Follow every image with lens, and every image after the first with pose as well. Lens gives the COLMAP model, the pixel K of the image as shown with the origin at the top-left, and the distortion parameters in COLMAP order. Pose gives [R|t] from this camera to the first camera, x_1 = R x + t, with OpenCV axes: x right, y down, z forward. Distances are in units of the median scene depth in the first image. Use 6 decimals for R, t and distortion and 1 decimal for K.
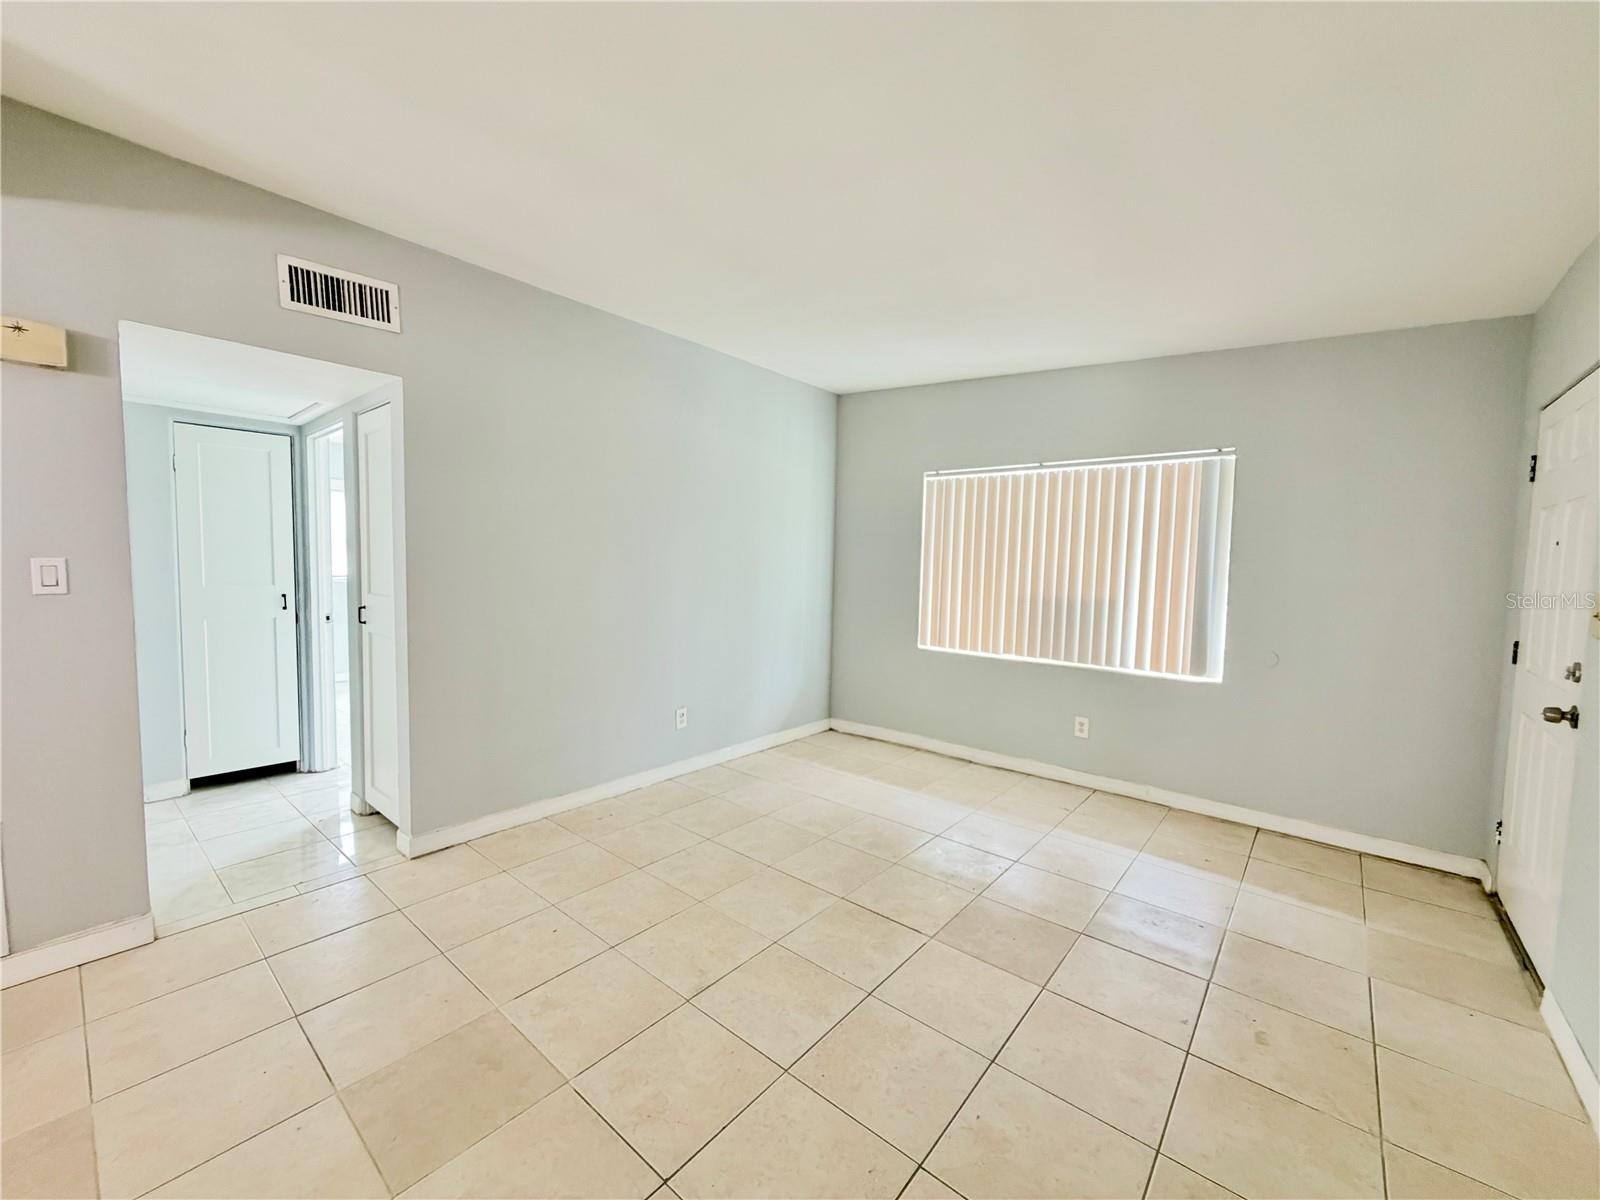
lens RADIAL K [[638.6, 0, 800.1], [0, 638.6, 603.5], [0, 0, 1]] dist [0.009083, 0.000429]
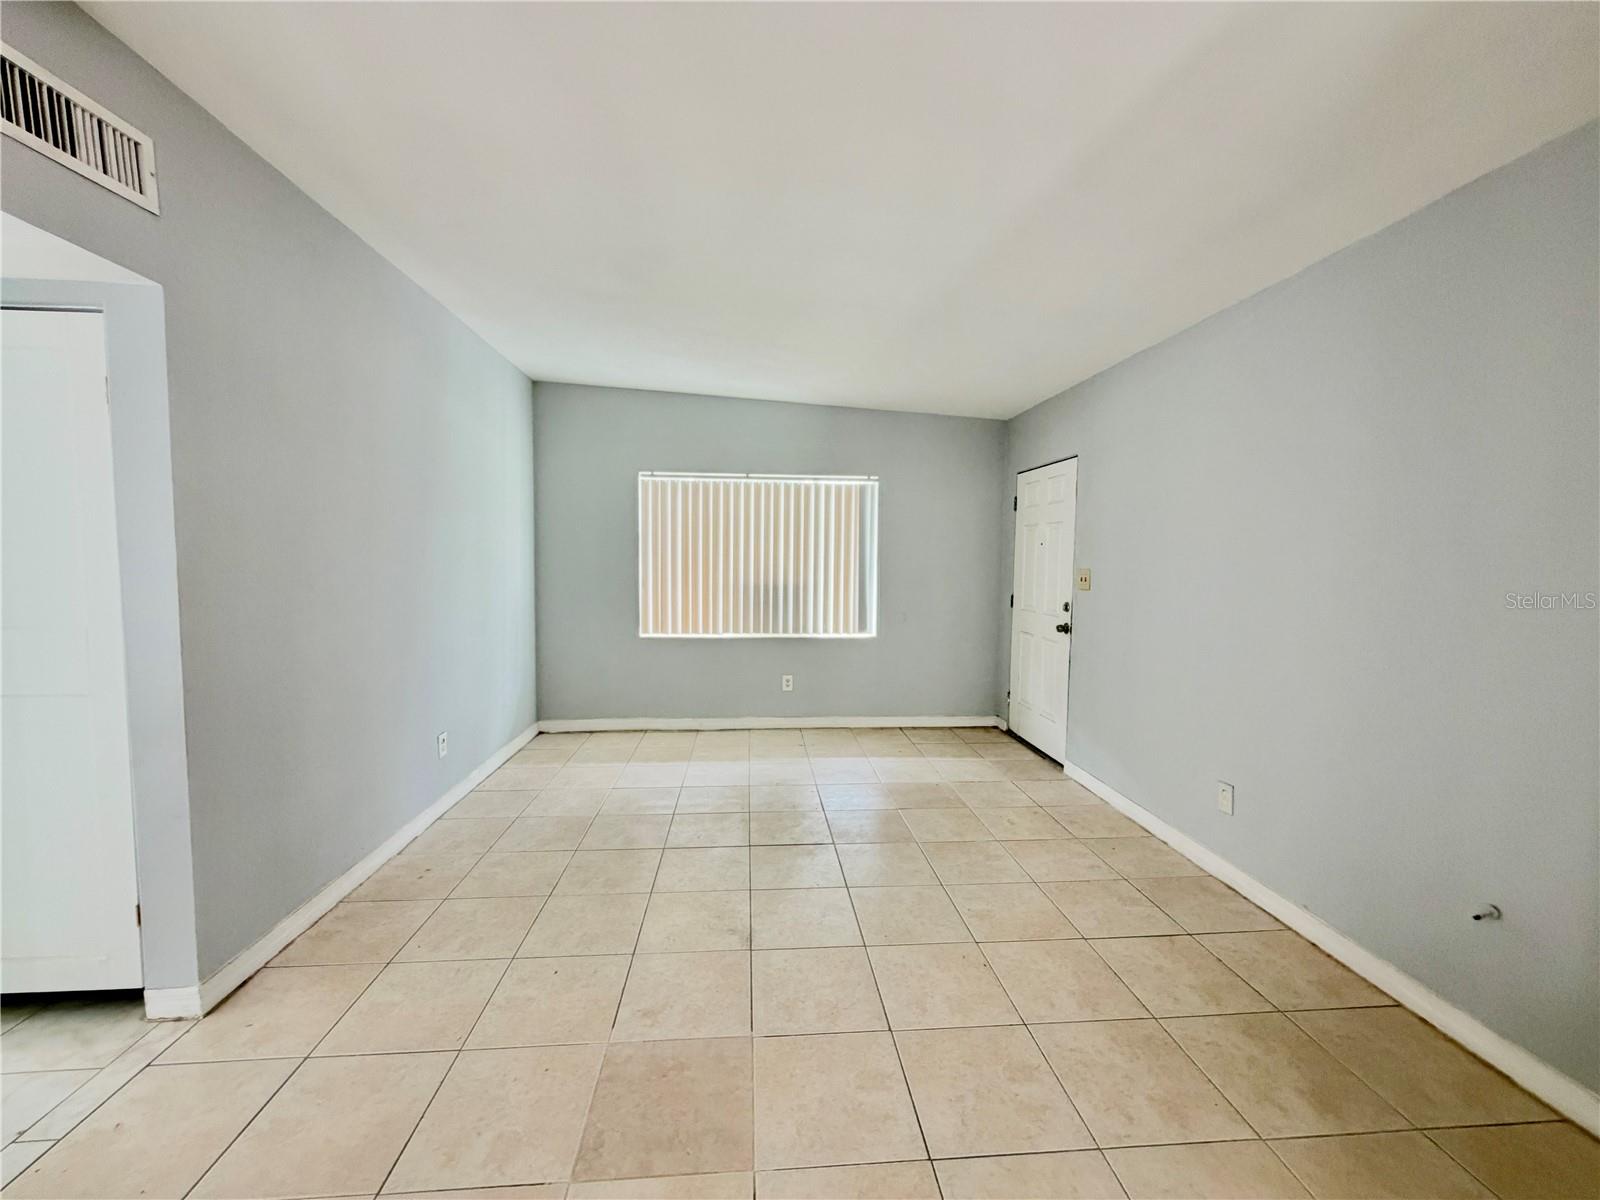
lens RADIAL K [[638.6, 0, 796.9], [0, 638.6, 604.7], [0, 0, 1]] dist [0.009083, 0.000429]
pose [[0.715905, -0.066938, 0.694982, -0.427191], [0.052749, 0.997734, 0.041761, -0.016966], [-0.696202, 0.006763, 0.717814, 0.061438]]
